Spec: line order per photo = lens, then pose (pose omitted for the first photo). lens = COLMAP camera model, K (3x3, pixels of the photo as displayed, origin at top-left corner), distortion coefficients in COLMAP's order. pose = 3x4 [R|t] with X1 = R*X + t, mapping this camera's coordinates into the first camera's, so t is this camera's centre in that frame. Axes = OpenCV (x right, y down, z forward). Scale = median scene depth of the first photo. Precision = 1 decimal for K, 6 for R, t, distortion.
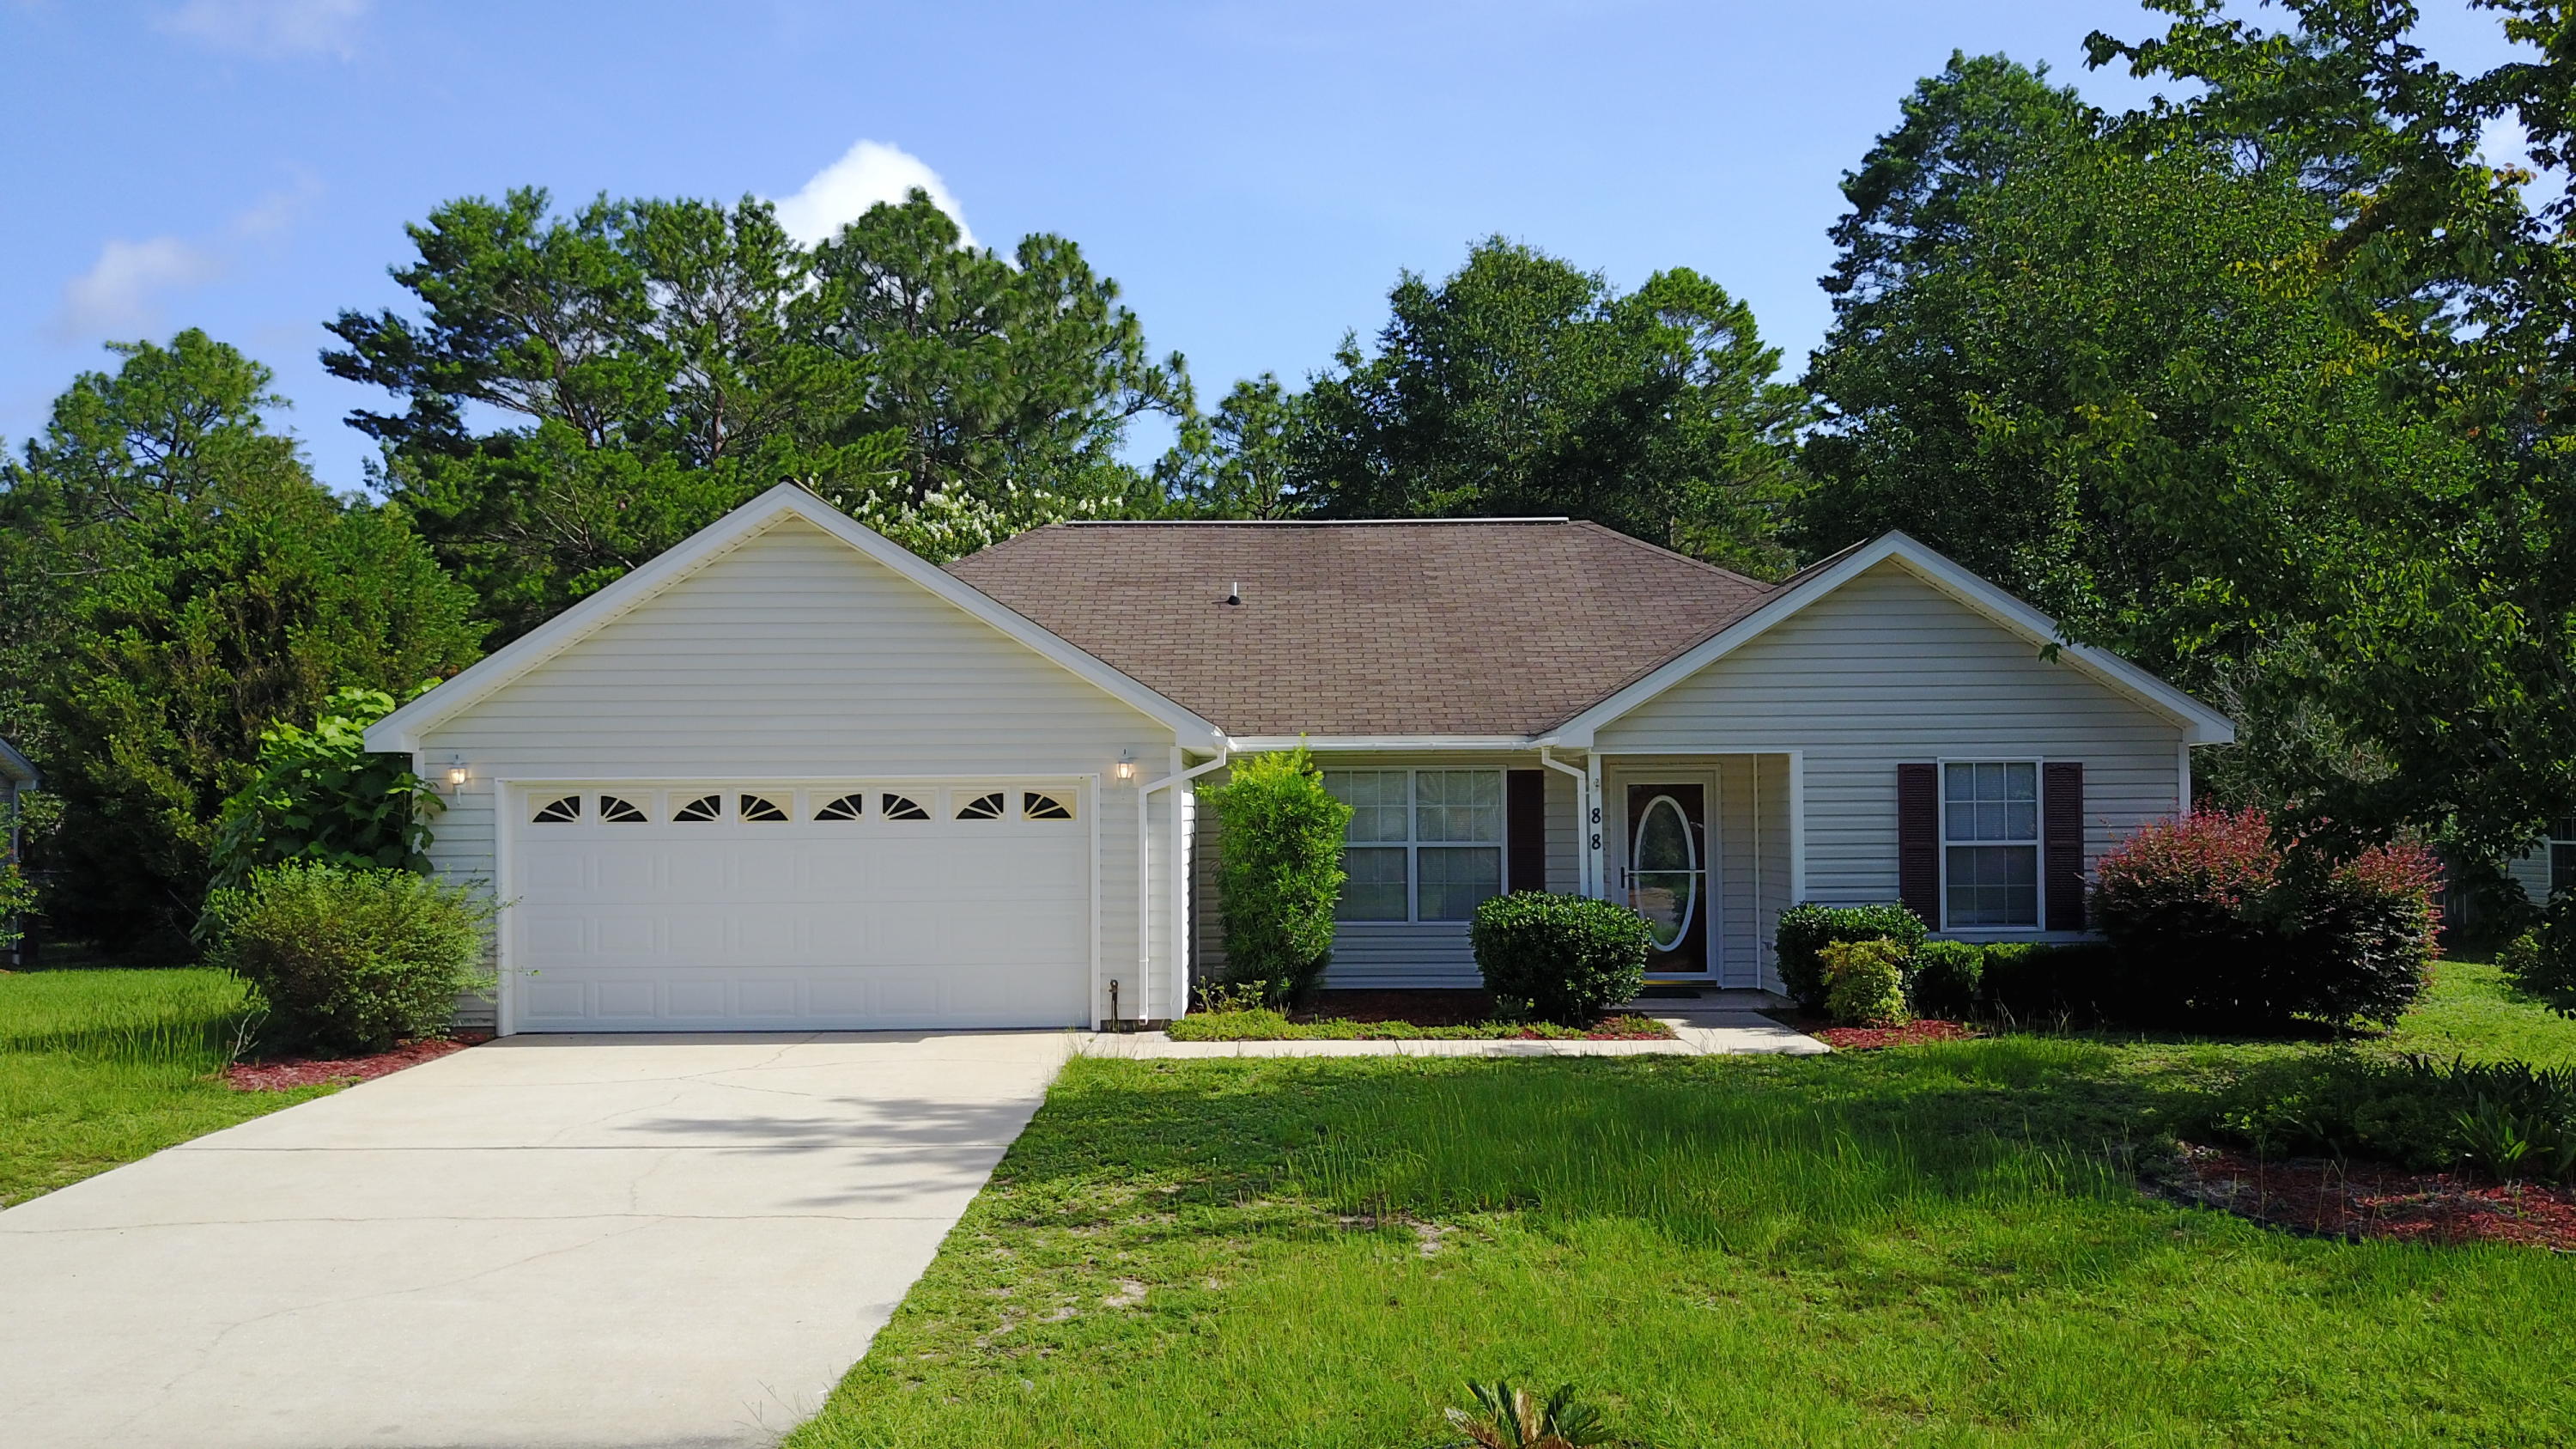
lens RADIAL K [[2006.3, 0, 1293.7], [0, 2006.3, 727.4], [0, 0, 1]] dist [-0.004331, -0.016948]
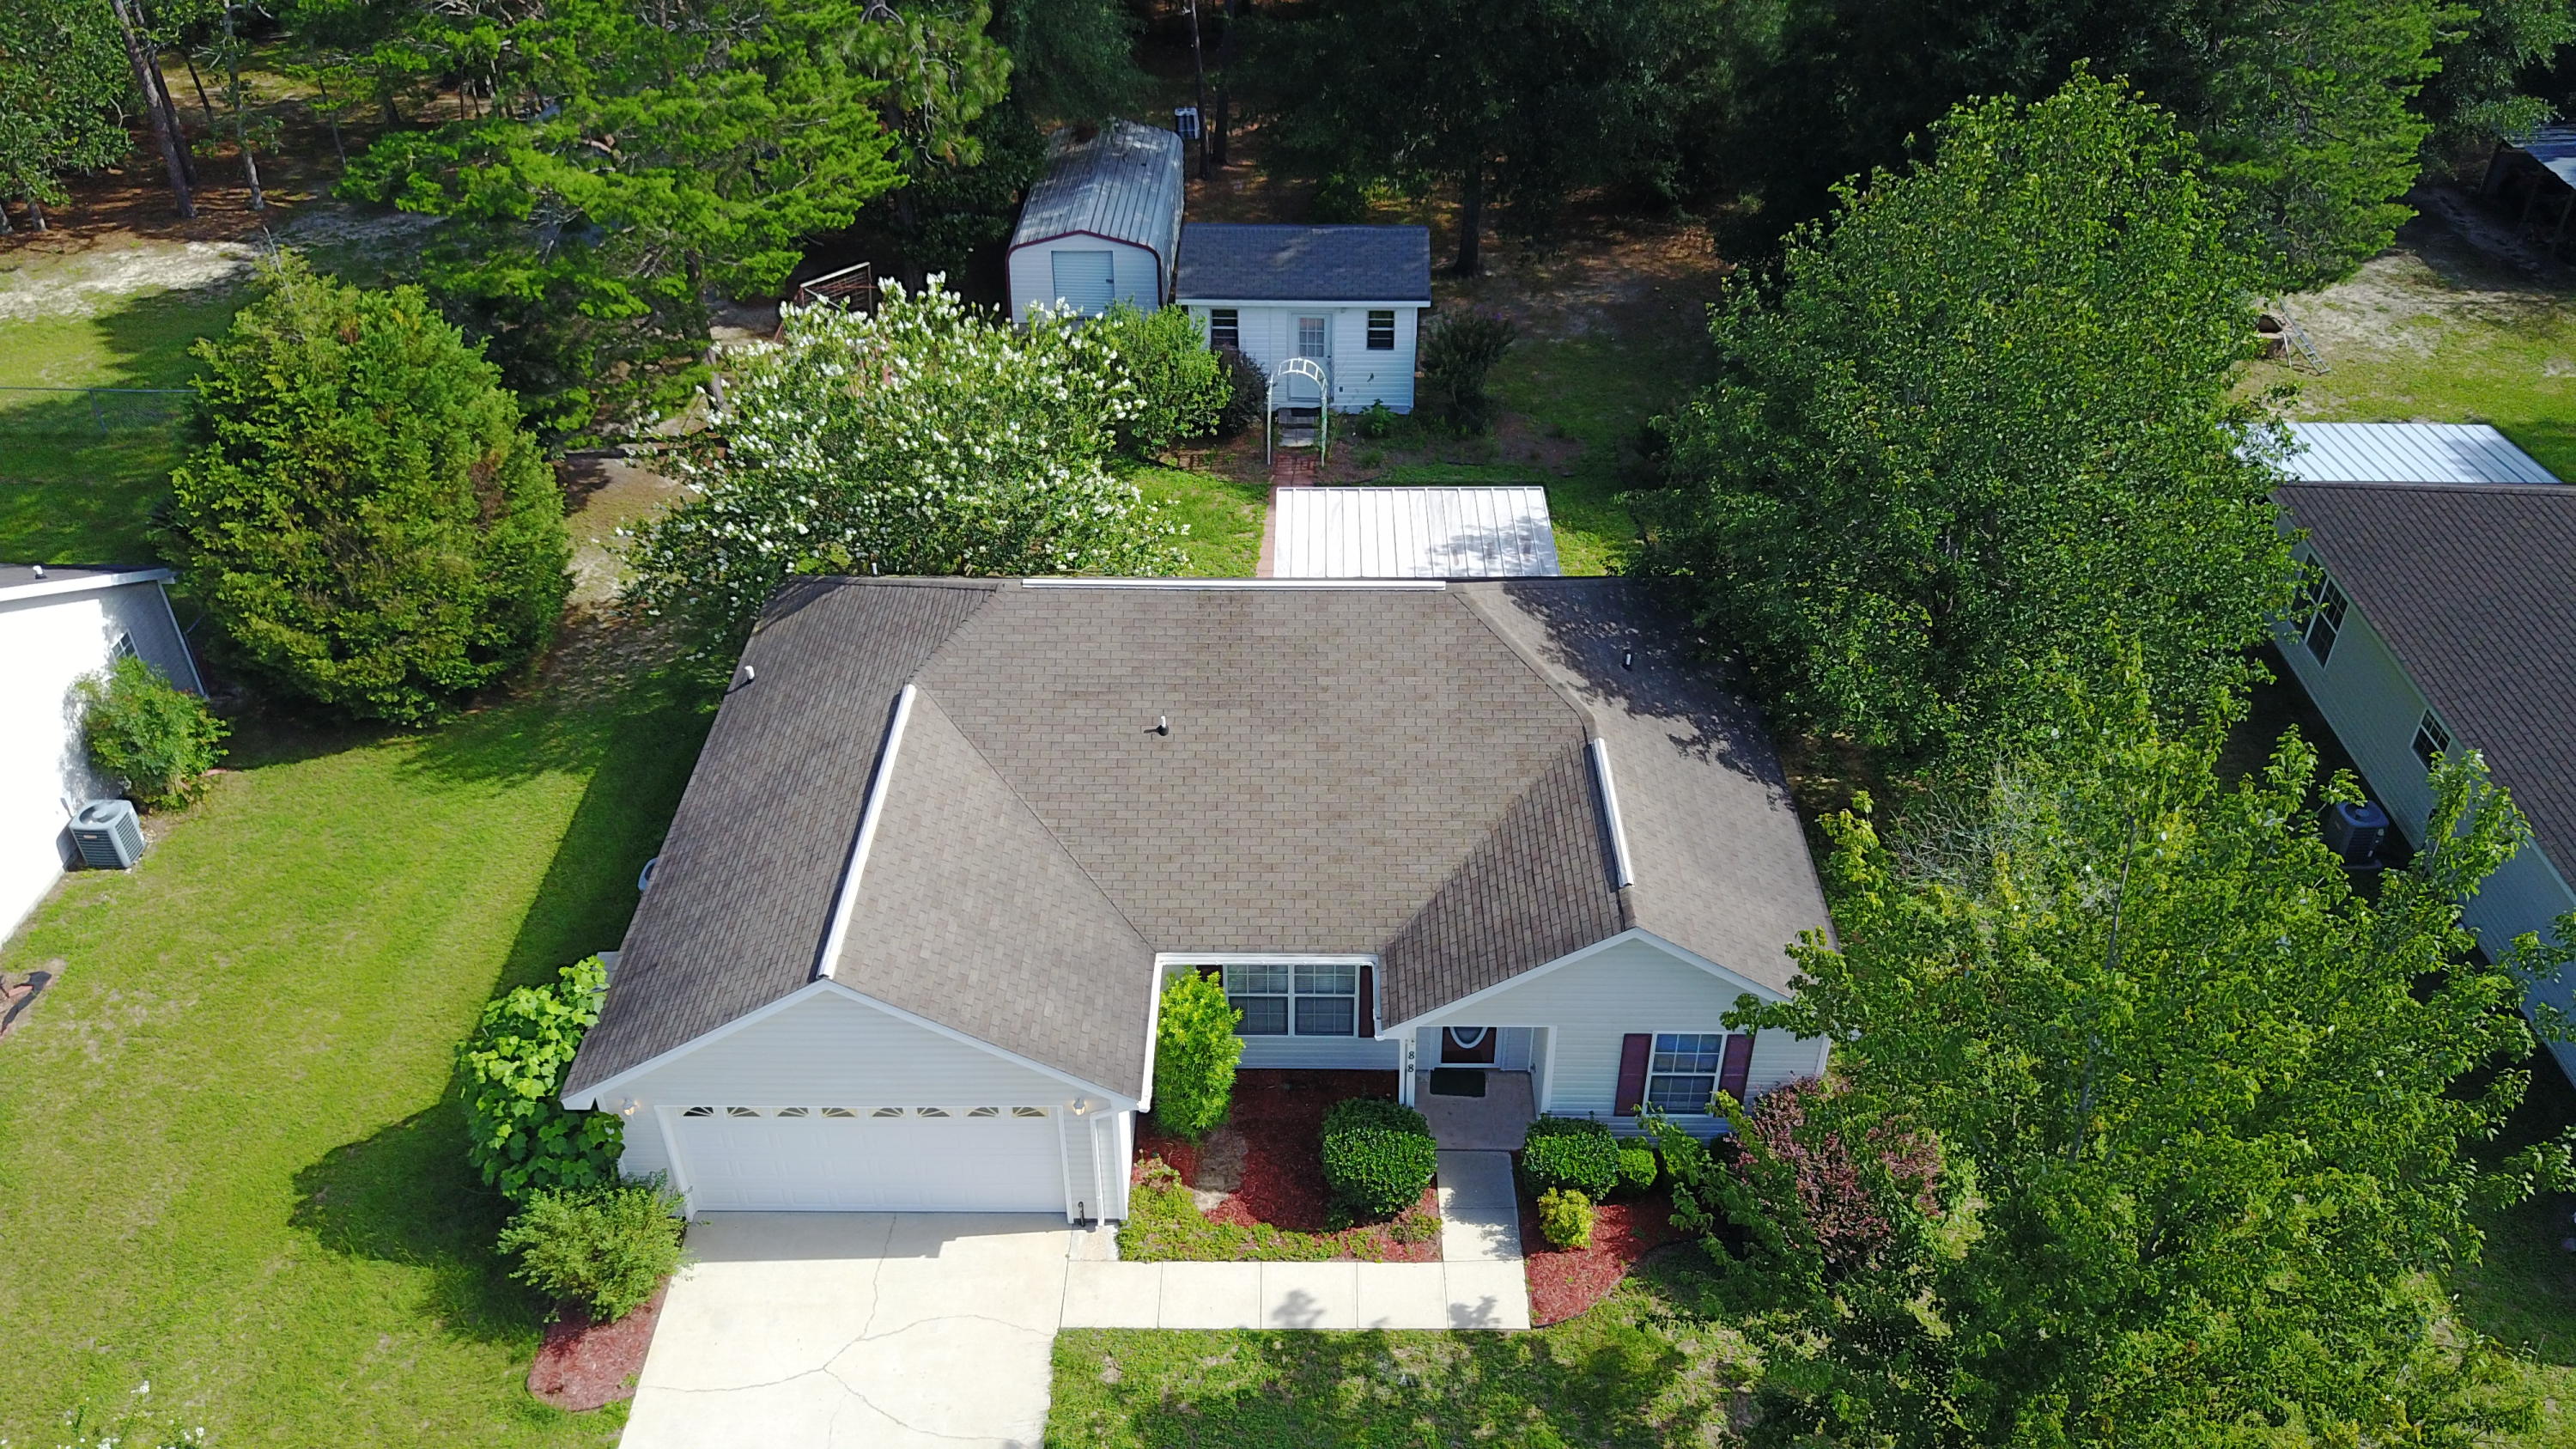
lens RADIAL K [[2006.3, 0, 1293.6], [0, 2006.3, 722.5], [0, 0, 1]] dist [-0.004331, -0.016948]
pose [[0.999911, 0.013030, 0.002835, 0.062929], [-0.012011, 0.787703, 0.615939, -1.090261], [0.005793, -0.615918, 0.787789, 0.014715]]
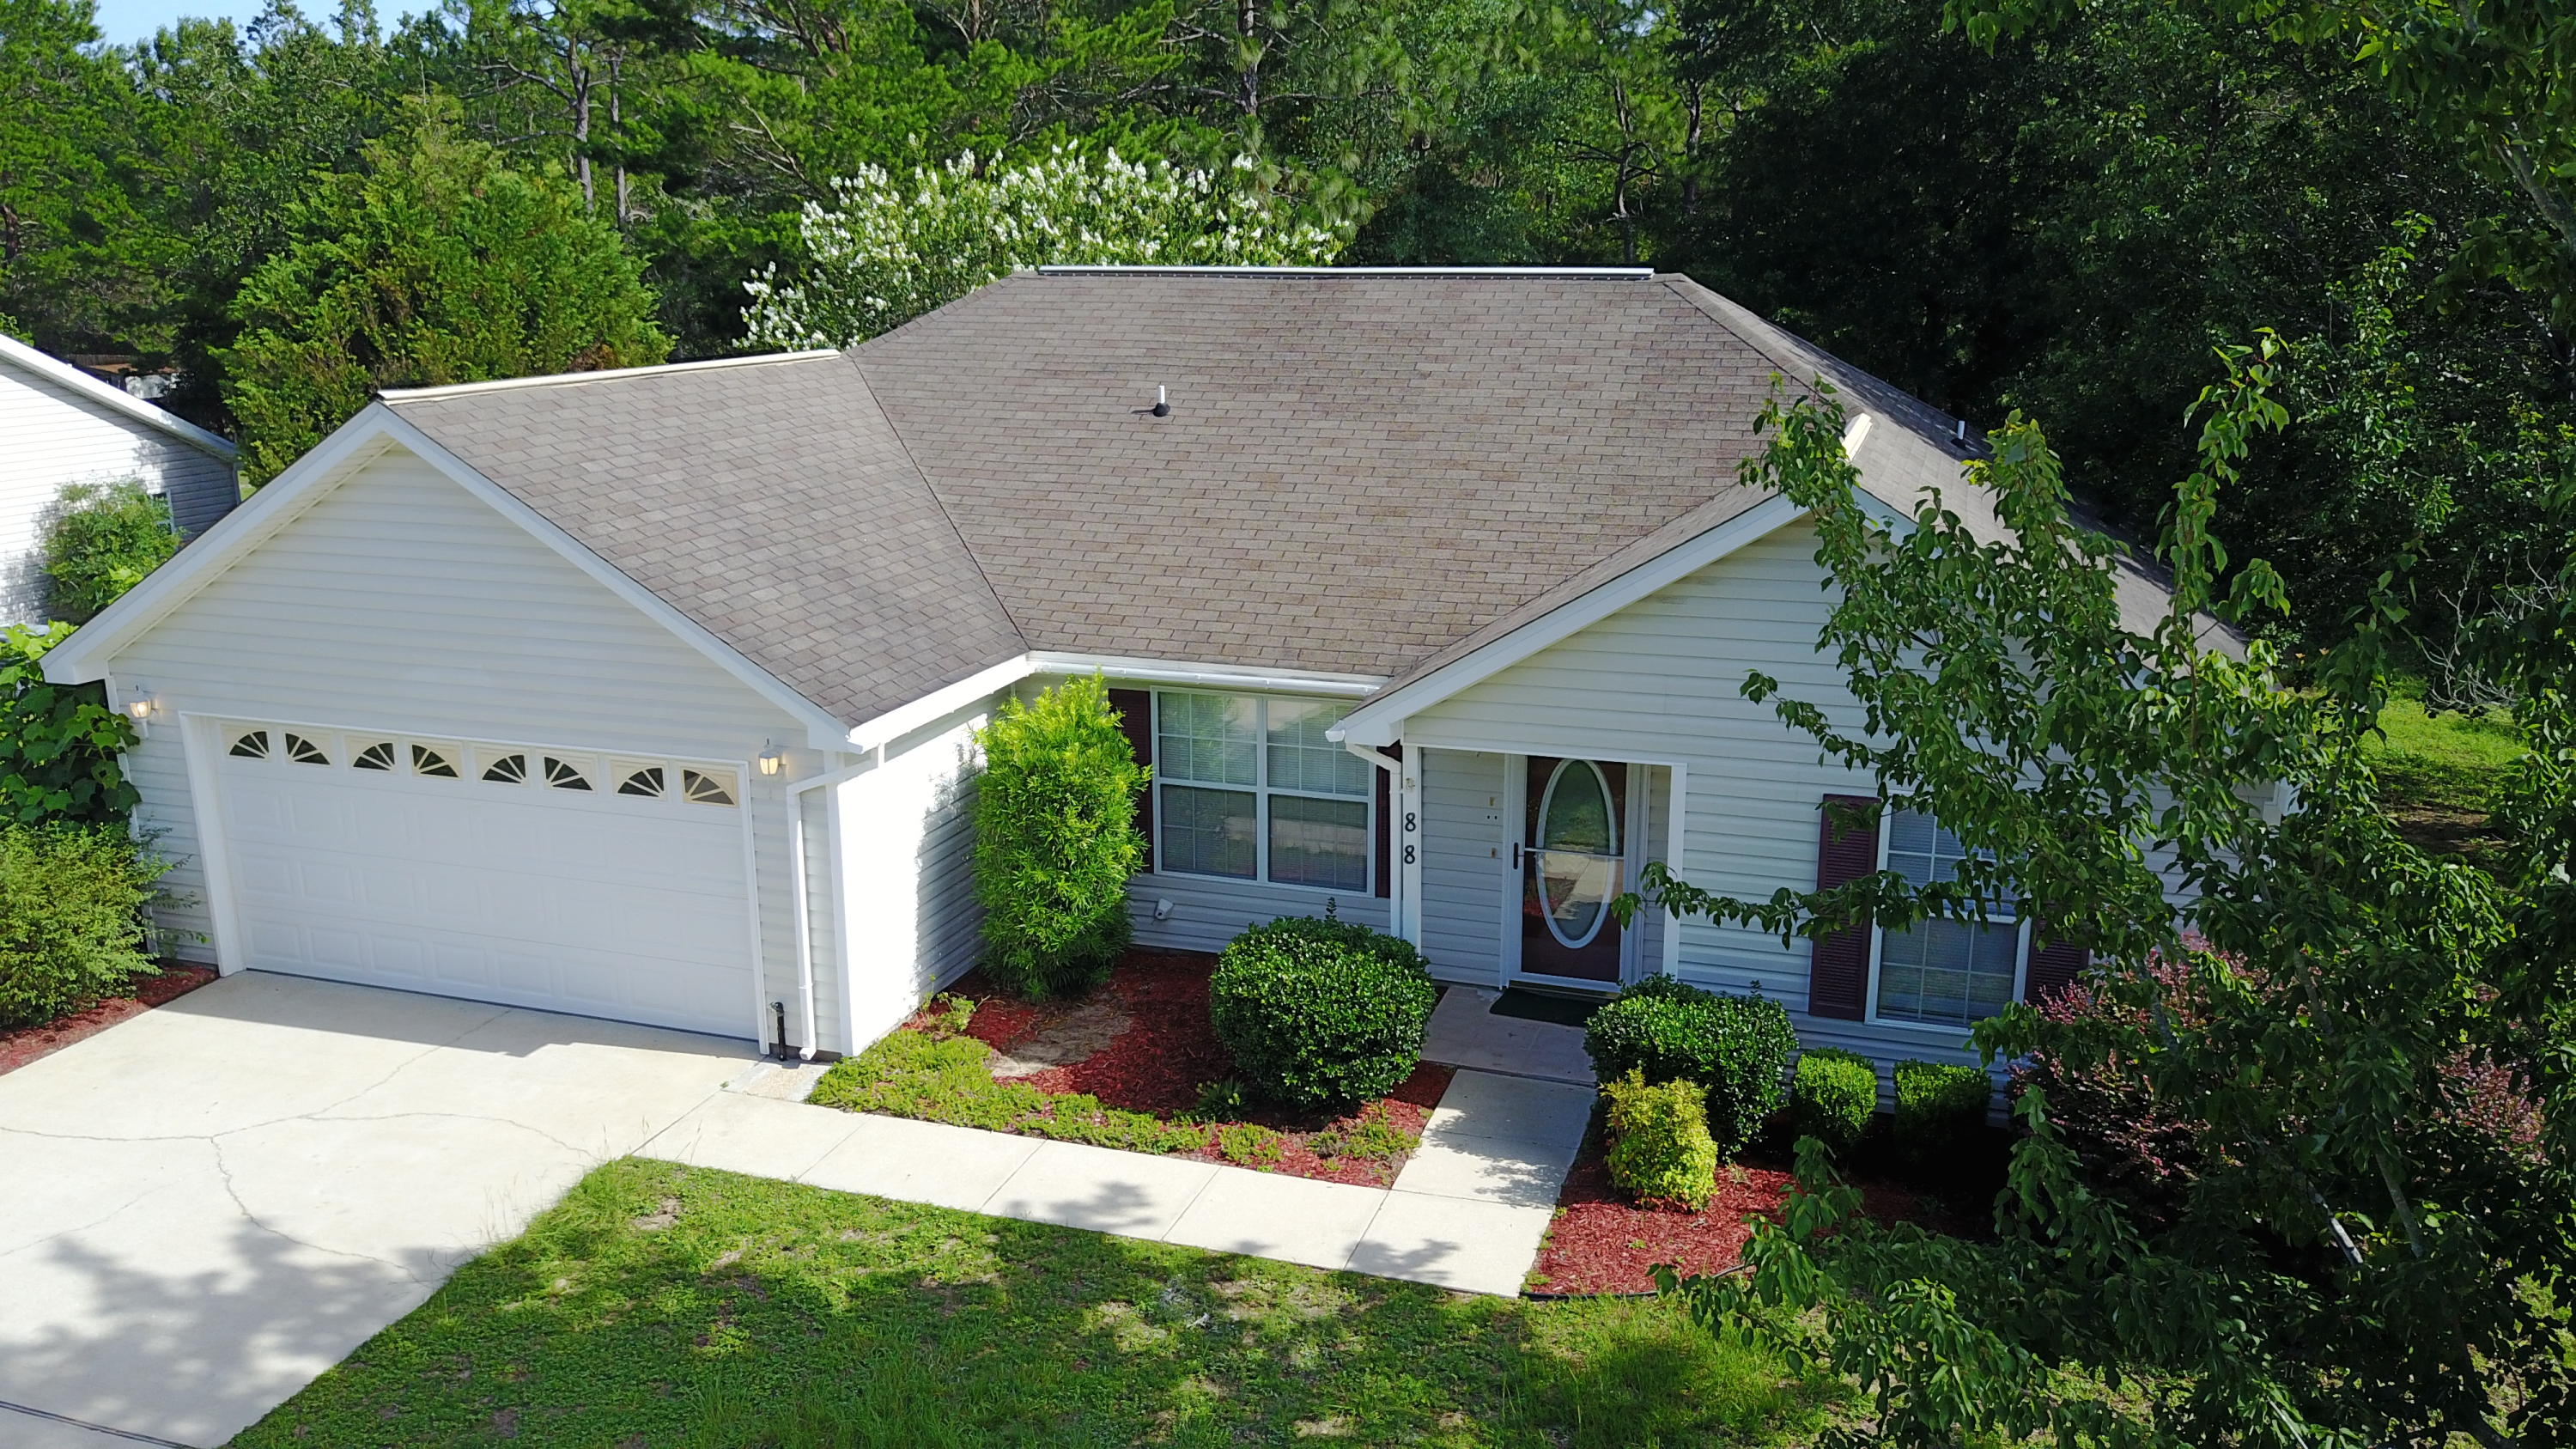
lens RADIAL K [[2006.3, 0, 1282.6], [0, 2006.3, 752.2], [0, 0, 1]] dist [-0.004331, -0.016948]
pose [[0.946656, 0.085315, -0.310748, 0.358916], [0.009969, 0.956101, 0.292867, -0.215897], [0.322093, -0.280342, 0.904248, 0.324445]]
